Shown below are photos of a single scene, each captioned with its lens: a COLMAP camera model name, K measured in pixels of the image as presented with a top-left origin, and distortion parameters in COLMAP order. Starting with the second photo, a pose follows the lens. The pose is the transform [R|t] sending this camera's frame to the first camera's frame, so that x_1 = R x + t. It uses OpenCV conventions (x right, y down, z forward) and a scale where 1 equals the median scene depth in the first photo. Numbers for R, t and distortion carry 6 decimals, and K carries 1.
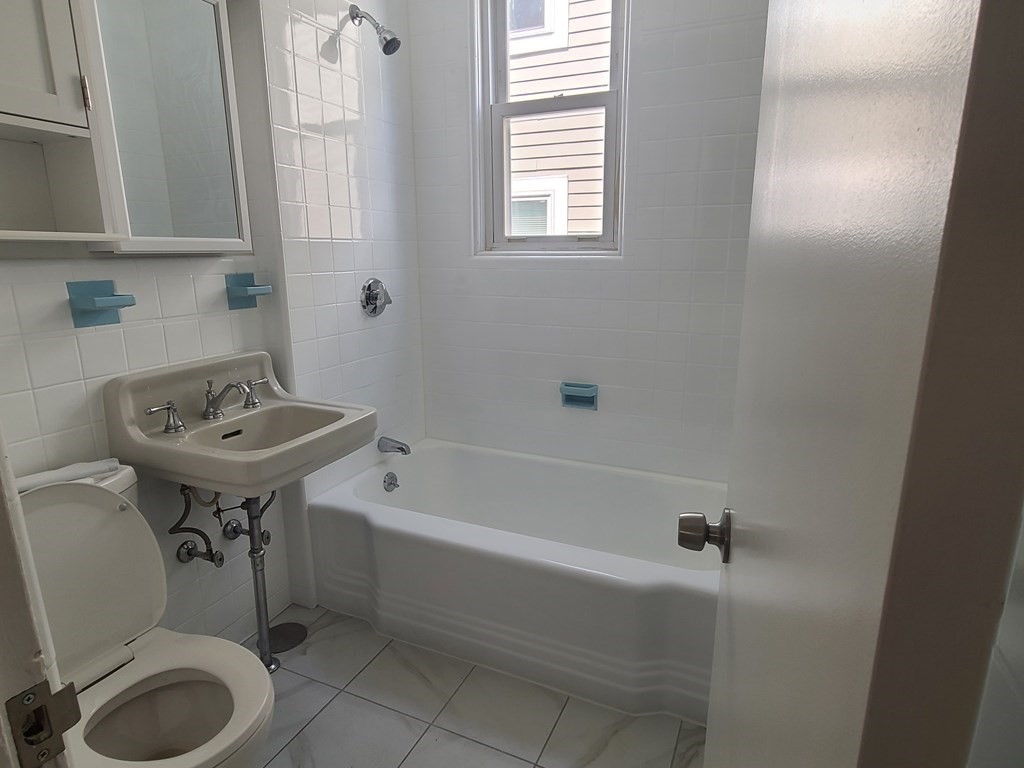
lens RADIAL K [[575.6, 0, 511.7], [0, 575.6, 383.3], [0, 0, 1]] dist [-0.003150, 0.004762]
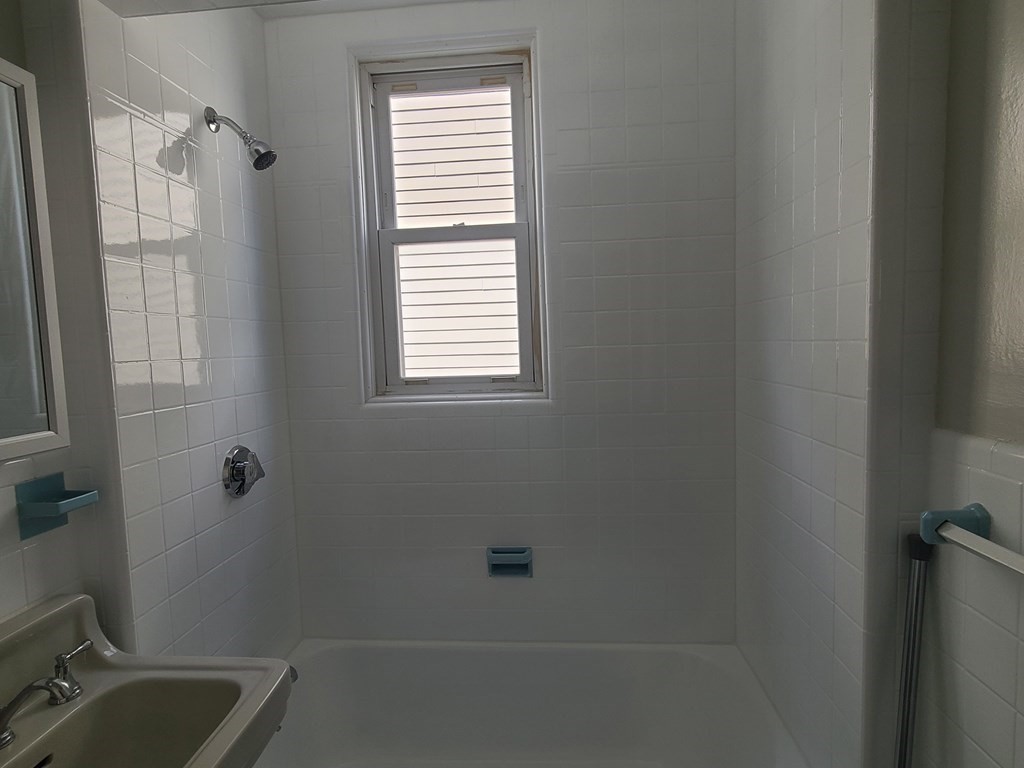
lens RADIAL K [[575.6, 0, 510.9], [0, 575.6, 388.3], [0, 0, 1]] dist [-0.003150, 0.004762]
pose [[0.942250, -0.054010, 0.330528, -0.151701], [0.105407, 0.984582, -0.139601, -0.116097], [-0.317892, 0.166379, 0.933415, 0.182408]]
